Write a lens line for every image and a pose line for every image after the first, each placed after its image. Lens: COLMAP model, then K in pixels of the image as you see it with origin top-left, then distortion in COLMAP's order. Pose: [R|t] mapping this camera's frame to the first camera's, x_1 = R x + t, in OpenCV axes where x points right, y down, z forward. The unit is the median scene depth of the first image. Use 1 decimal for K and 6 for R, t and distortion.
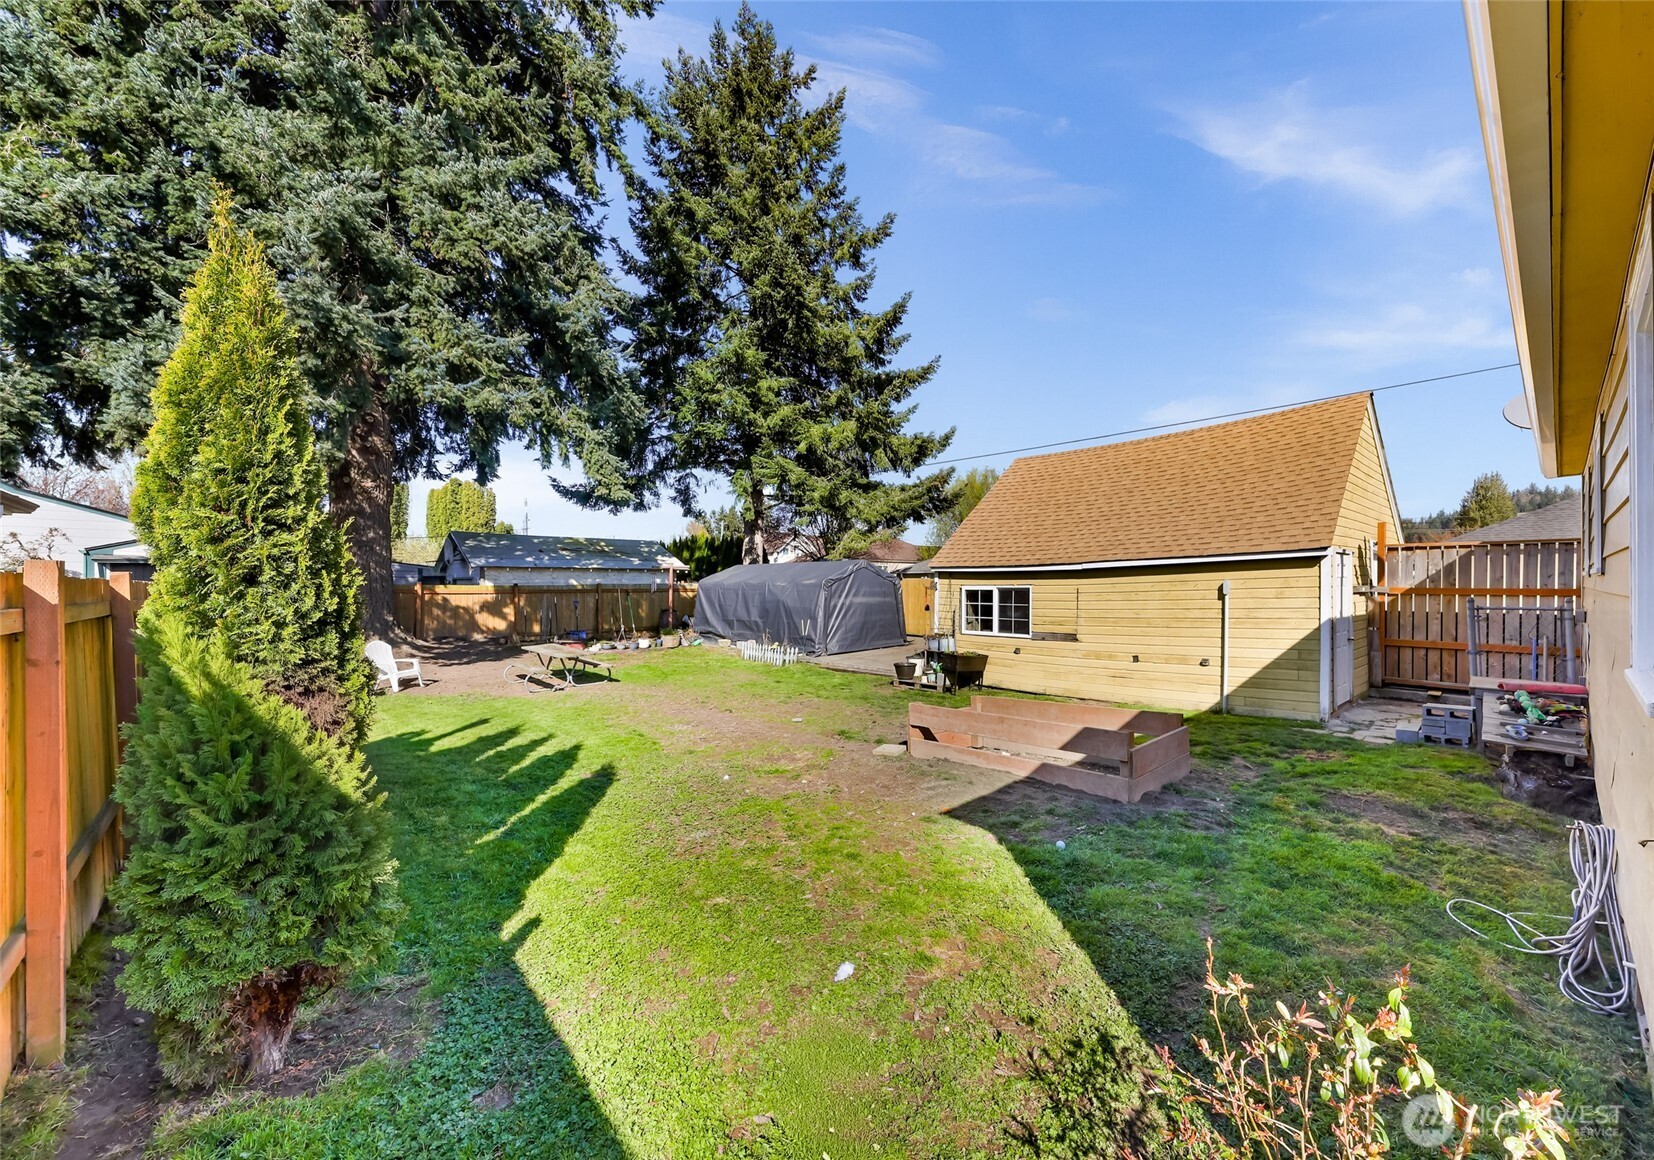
lens RADIAL K [[675.5, 0, 837.0], [0, 675.5, 582.7], [0, 0, 1]] dist [-0.007367, 0.000461]
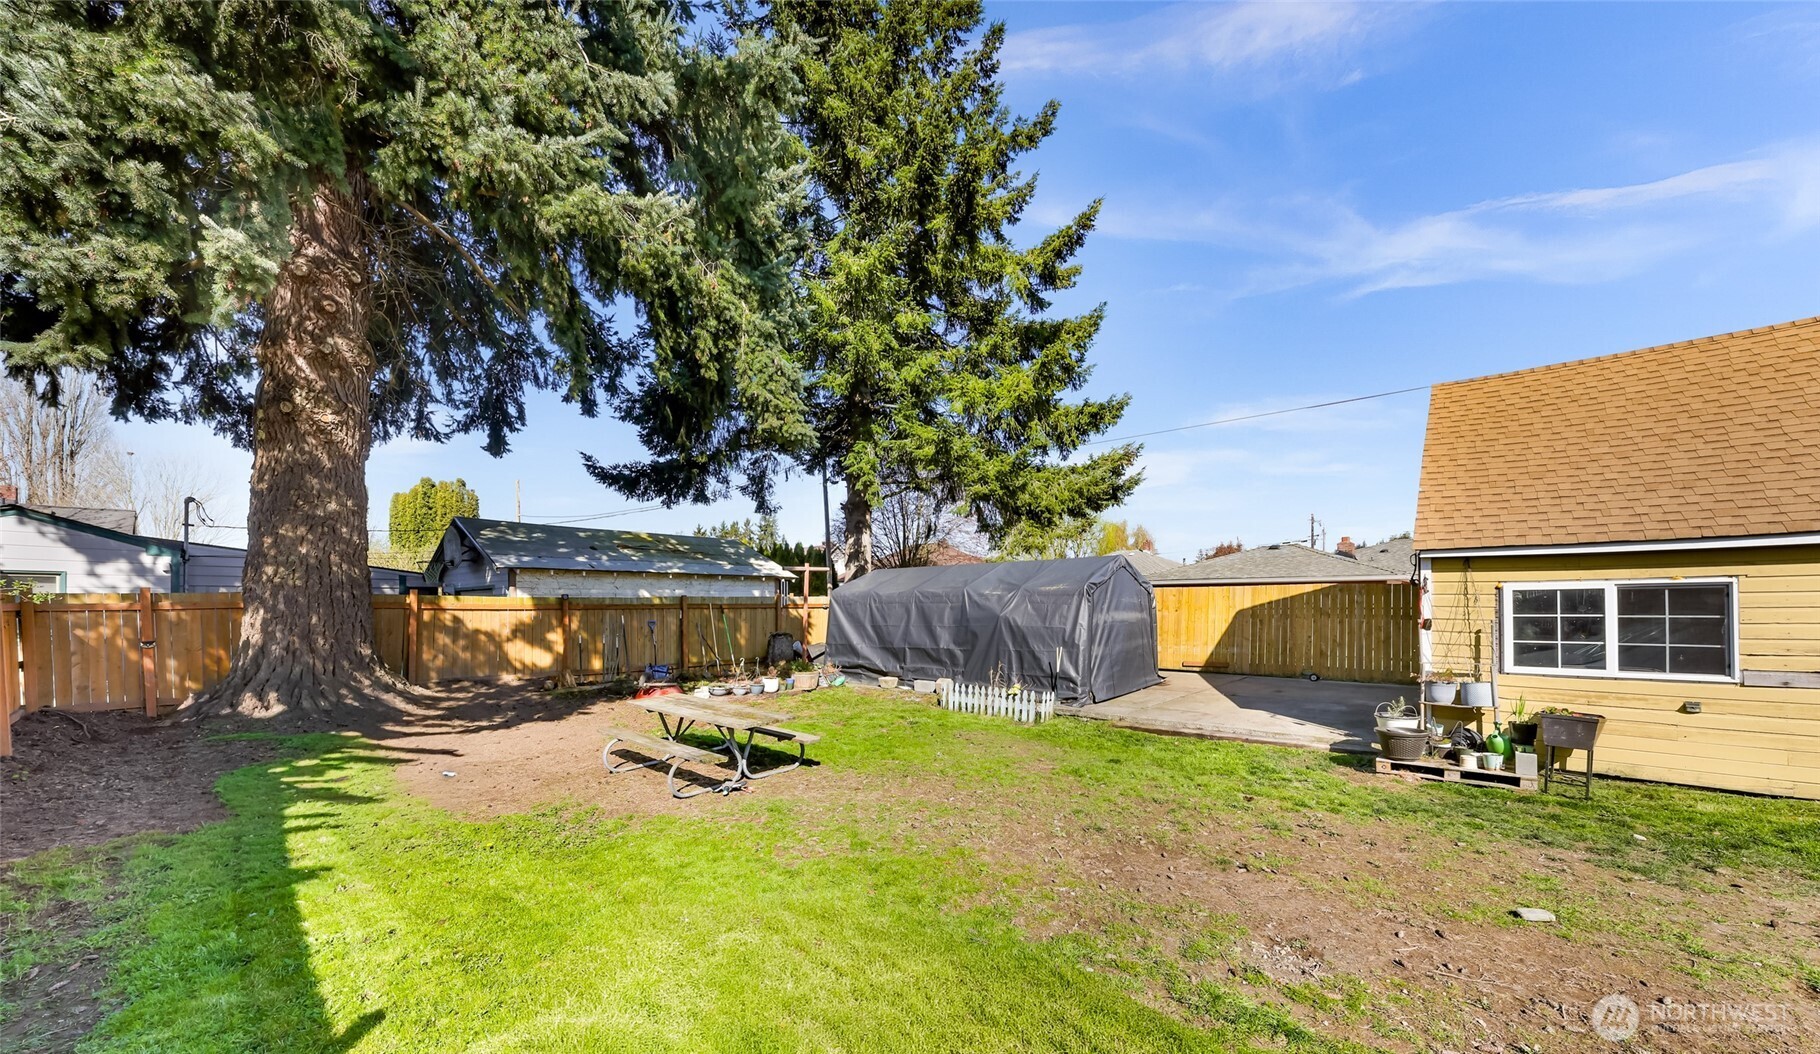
lens RADIAL K [[695.6, 0, 873.2], [0, 695.6, 606.3], [0, 0, 1]] dist [0.000584, -0.000372]
pose [[0.997592, -0.003540, 0.069260, -0.220101], [0.003596, 0.999993, -0.000674, 0.013365], [-0.069257, 0.000922, 0.997598, 0.302736]]
